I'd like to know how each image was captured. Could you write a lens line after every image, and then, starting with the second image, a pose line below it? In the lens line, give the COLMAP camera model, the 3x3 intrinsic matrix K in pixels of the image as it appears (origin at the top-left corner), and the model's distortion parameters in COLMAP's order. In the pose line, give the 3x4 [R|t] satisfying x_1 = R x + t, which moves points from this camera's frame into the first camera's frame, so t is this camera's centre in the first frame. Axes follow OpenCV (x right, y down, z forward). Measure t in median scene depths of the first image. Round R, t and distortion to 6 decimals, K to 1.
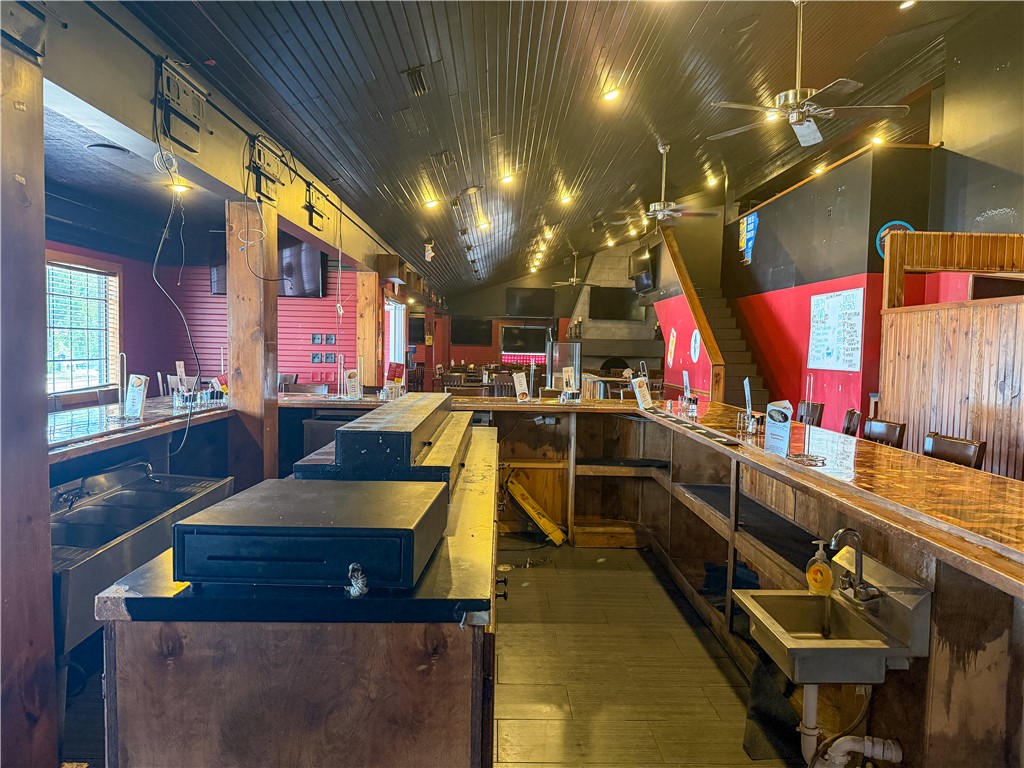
lens RADIAL K [[714.9, 0, 512.0], [0, 714.9, 384.0], [0, 0, 1]] dist [0.151881, -0.231377]
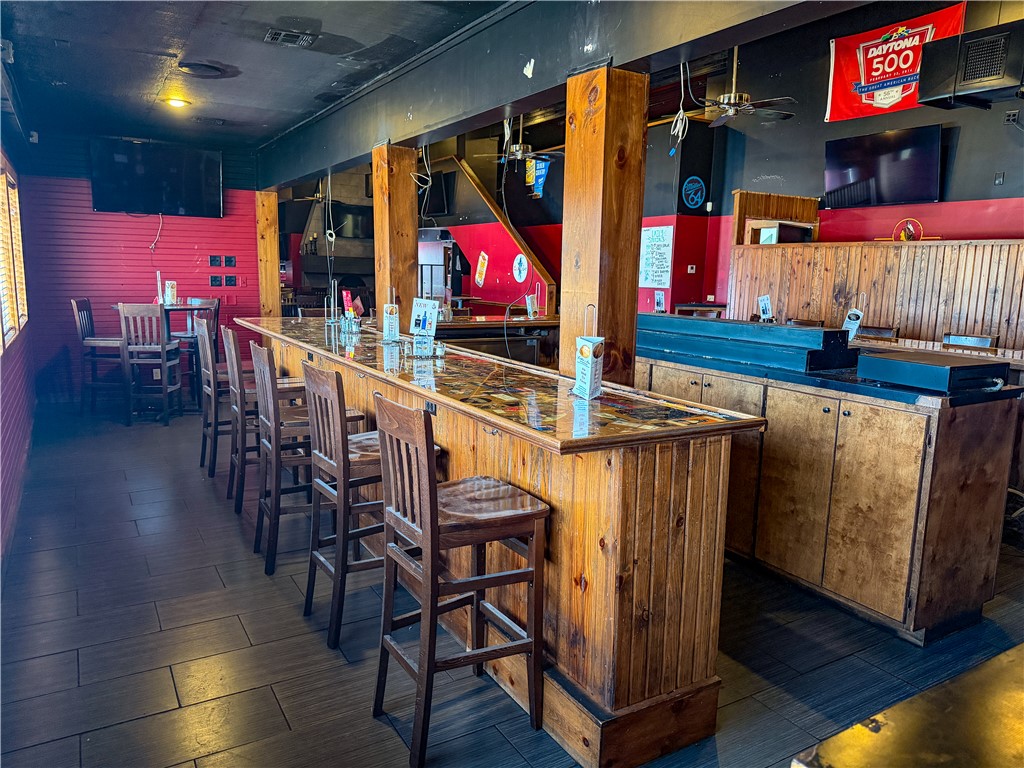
lens RADIAL K [[714.9, 0, 512.0], [0, 714.9, 384.0], [0, 0, 1]] dist [0.151881, -0.231377]
pose [[0.870114, -0.079427, 0.486408, -0.315354], [0.021689, 0.992143, 0.123211, -0.008120], [-0.492373, -0.096658, 0.865001, -0.037150]]
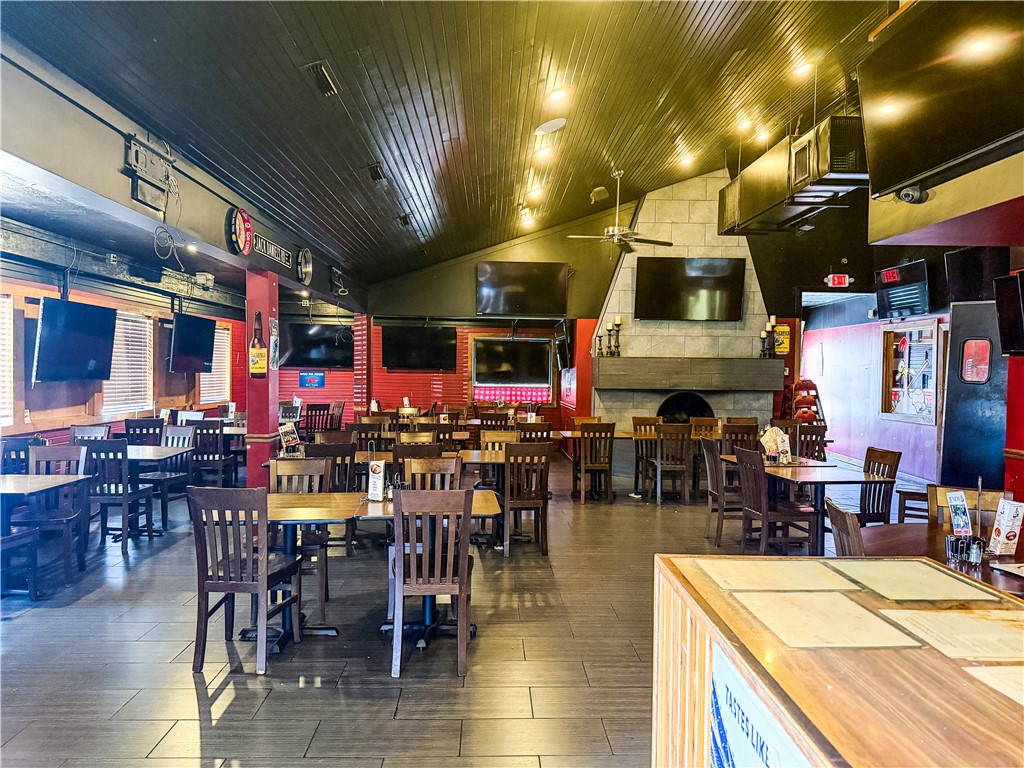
lens RADIAL K [[714.9, 0, 512.0], [0, 714.9, 384.0], [0, 0, 1]] dist [0.151881, -0.231377]
pose [[0.999834, -0.017863, 0.003565, 0.029442], [0.017967, 0.999332, -0.031832, -0.052096], [-0.002994, 0.031891, 0.999487, 0.884135]]
